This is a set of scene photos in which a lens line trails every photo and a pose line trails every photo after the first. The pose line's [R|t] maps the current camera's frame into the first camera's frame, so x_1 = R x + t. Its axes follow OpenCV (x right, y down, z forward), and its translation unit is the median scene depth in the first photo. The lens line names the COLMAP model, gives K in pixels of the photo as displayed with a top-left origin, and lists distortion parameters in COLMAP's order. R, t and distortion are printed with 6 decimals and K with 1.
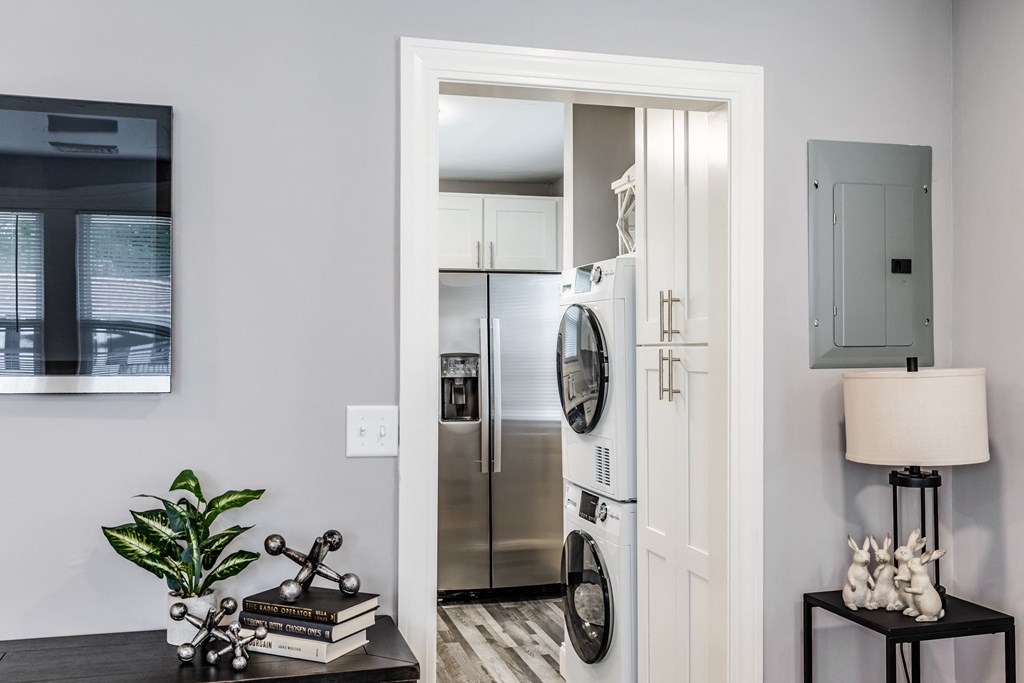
lens RADIAL K [[976.6, 0, 512.3], [0, 976.6, 340.4], [0, 0, 1]] dist [-0.002084, -0.007815]
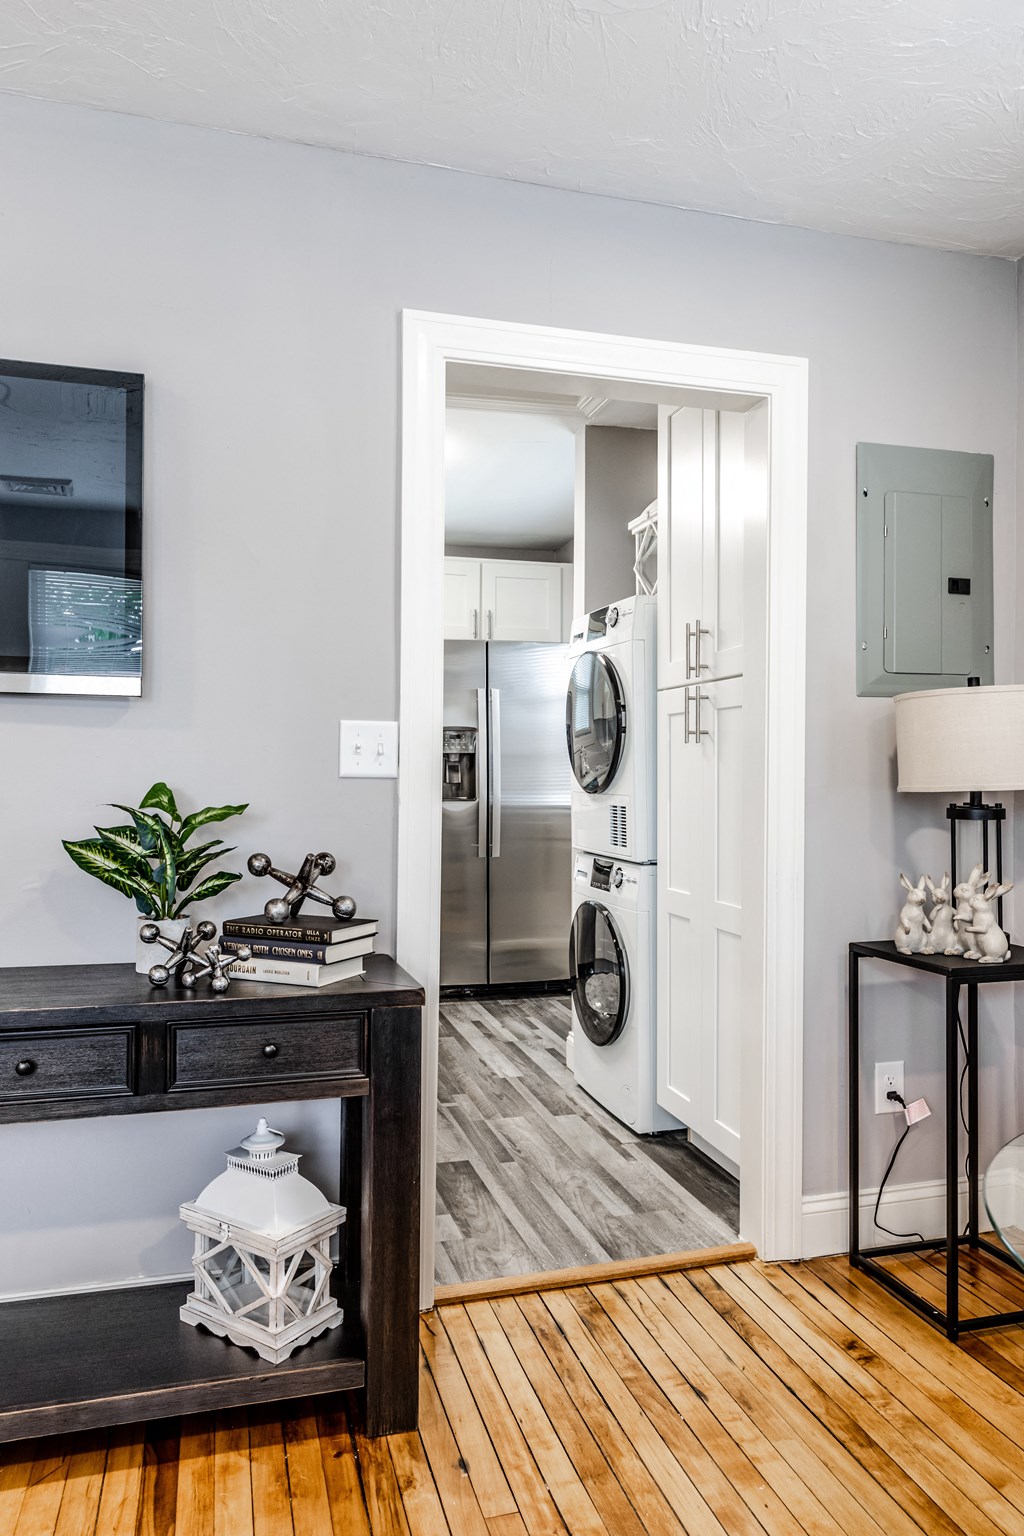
lens RADIAL K [[1062.2, 0, 514.9], [0, 1062.2, 768.4], [0, 0, 1]] dist [0.007572, -0.001434]
pose [[0.999895, 0.008435, 0.011767, -0.021423], [-0.008491, 0.999953, 0.004685, 0.102687], [-0.011727, -0.004785, 0.999920, 0.032489]]
